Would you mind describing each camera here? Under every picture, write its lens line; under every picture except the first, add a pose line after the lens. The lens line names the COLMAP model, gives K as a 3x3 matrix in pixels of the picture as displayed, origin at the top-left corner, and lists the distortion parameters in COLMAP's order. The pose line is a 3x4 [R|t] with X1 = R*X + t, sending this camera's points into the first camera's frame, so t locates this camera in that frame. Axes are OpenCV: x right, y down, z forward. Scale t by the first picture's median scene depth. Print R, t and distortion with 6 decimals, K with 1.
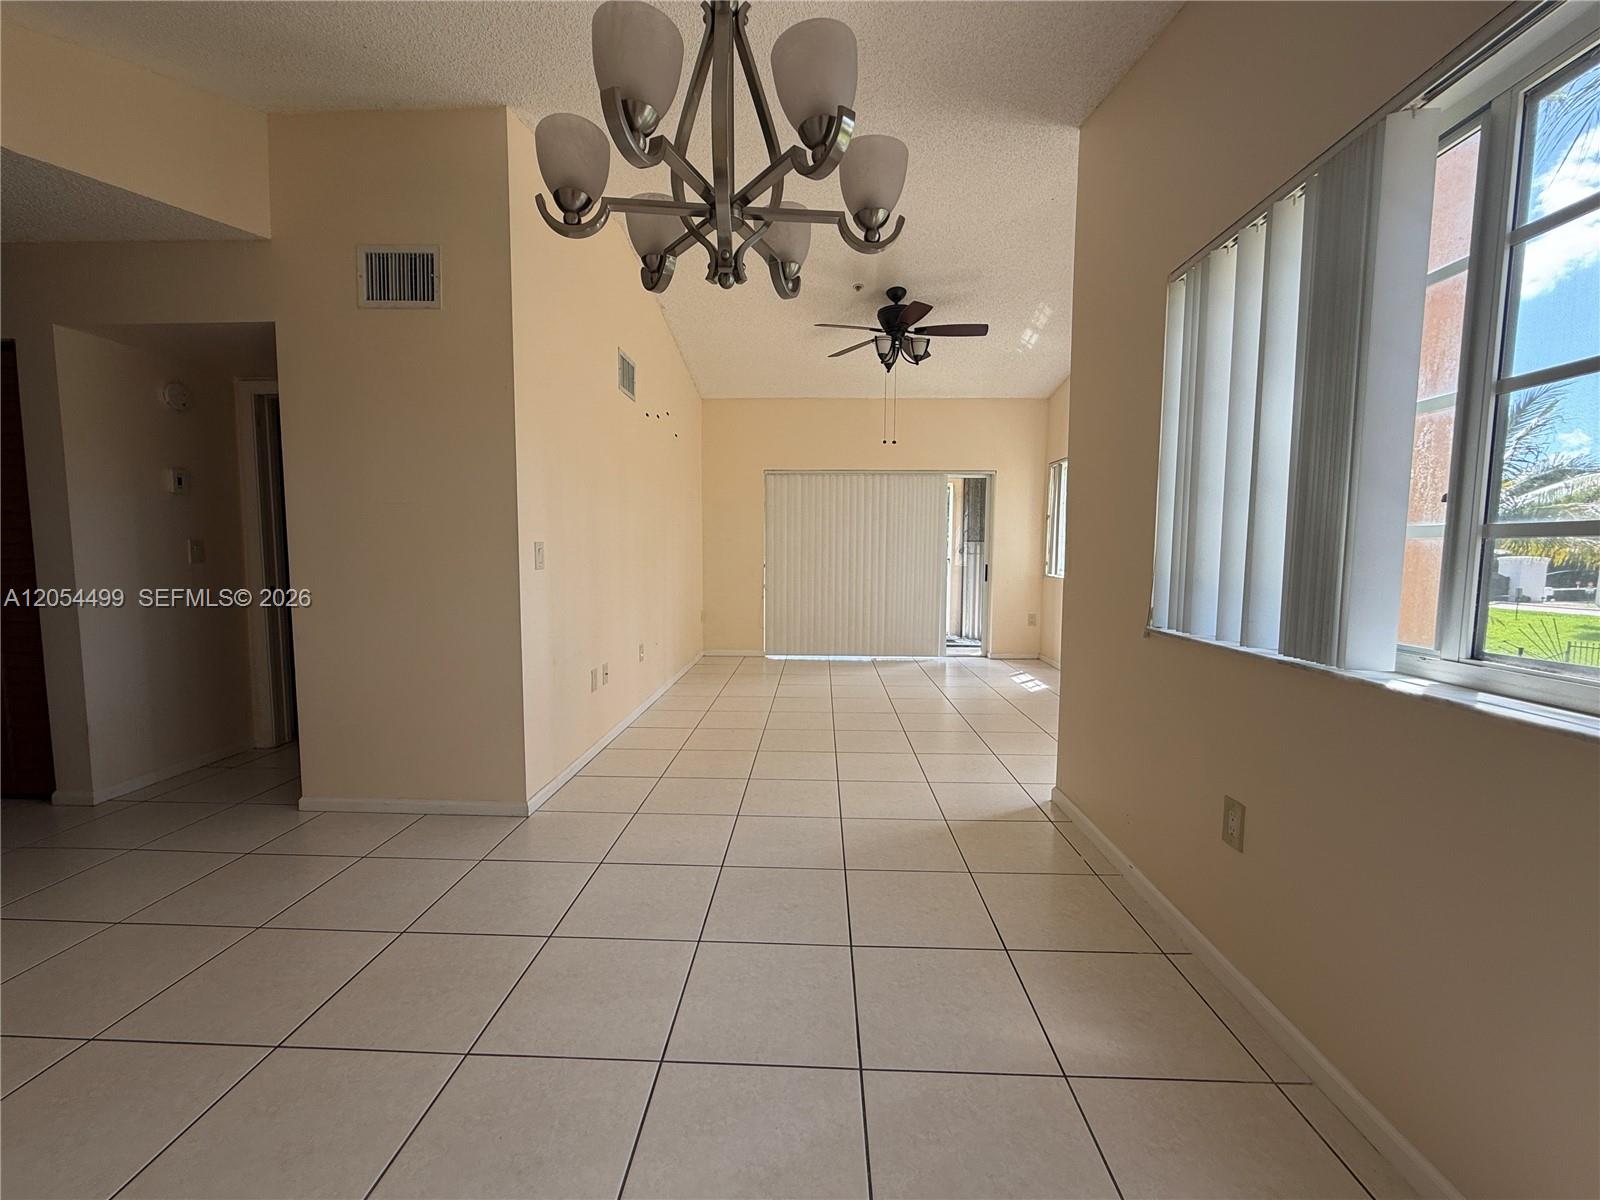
lens RADIAL K [[641.3, 0, 797.2], [0, 641.3, 600.1], [0, 0, 1]] dist [-0.003058, -0.000049]
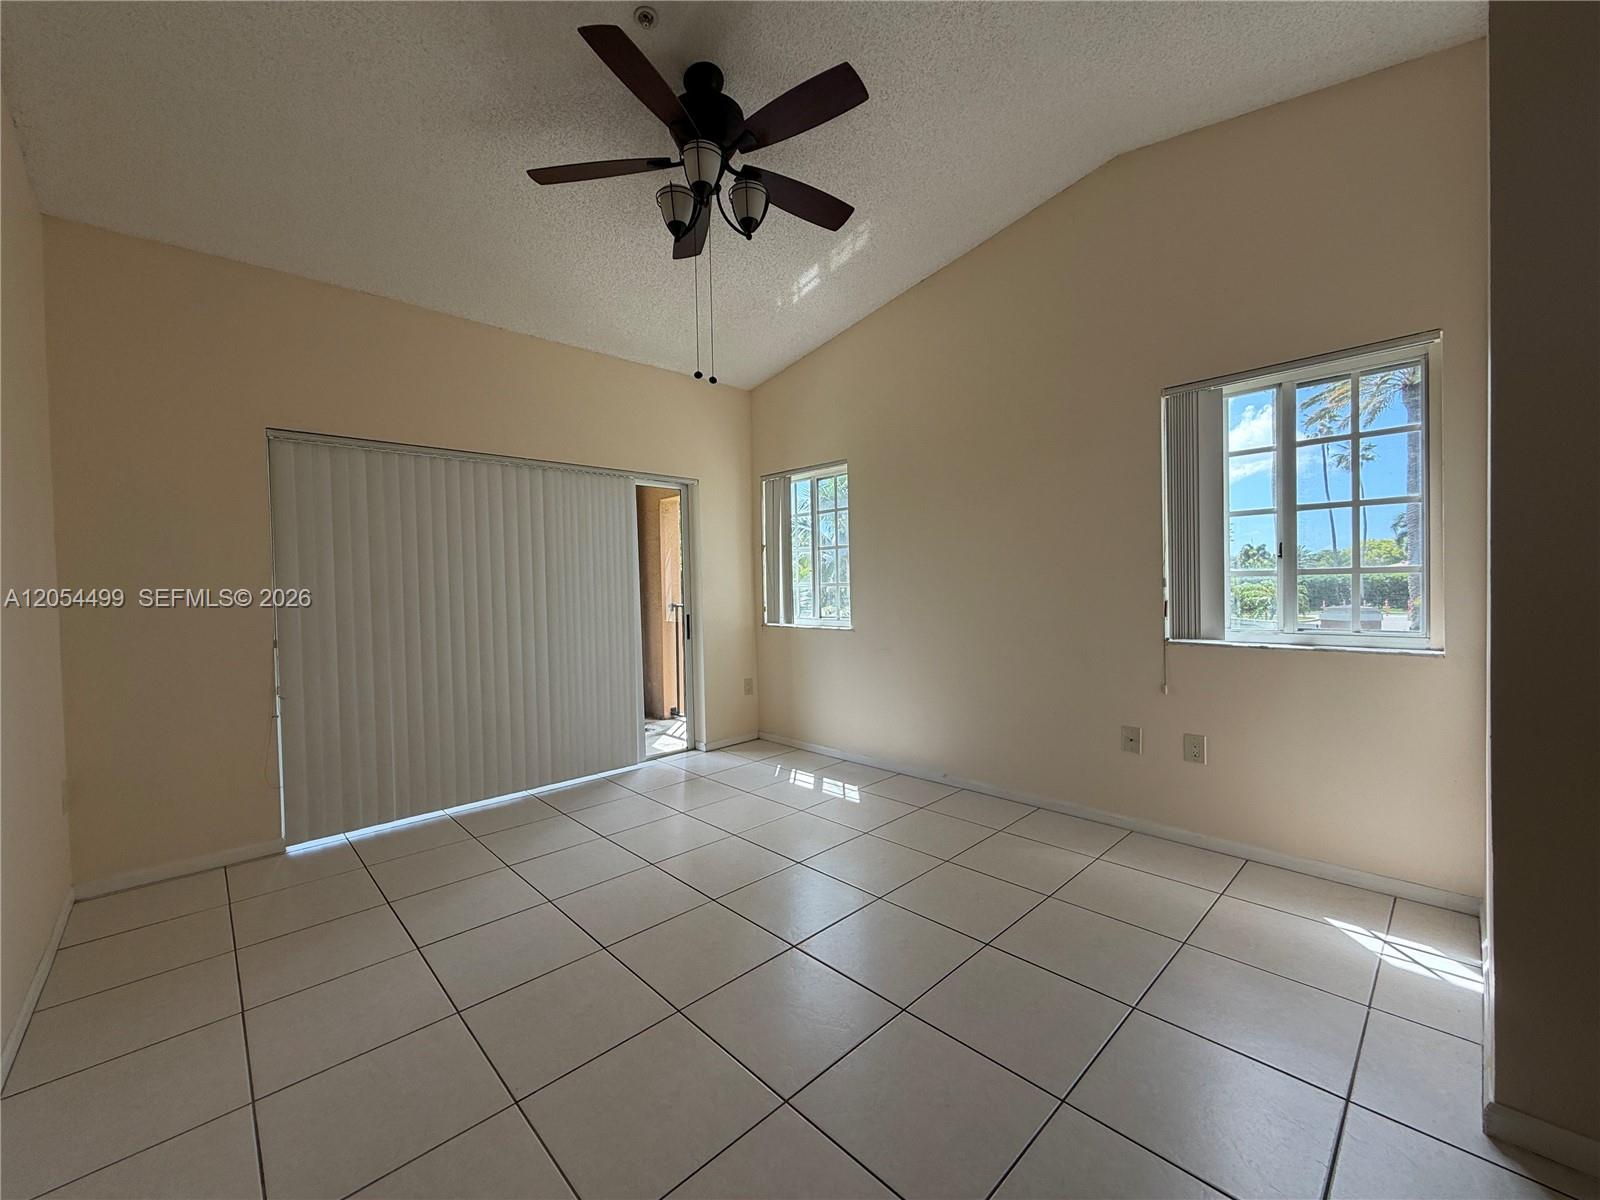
lens RADIAL K [[641.3, 0, 807.4], [0, 641.3, 603.5], [0, 0, 1]] dist [-0.003058, -0.000049]
pose [[0.695991, -0.039127, 0.716983, -0.111751], [0.084581, 0.996030, -0.027750, -0.038583], [-0.713051, 0.079957, 0.696538, 0.435046]]
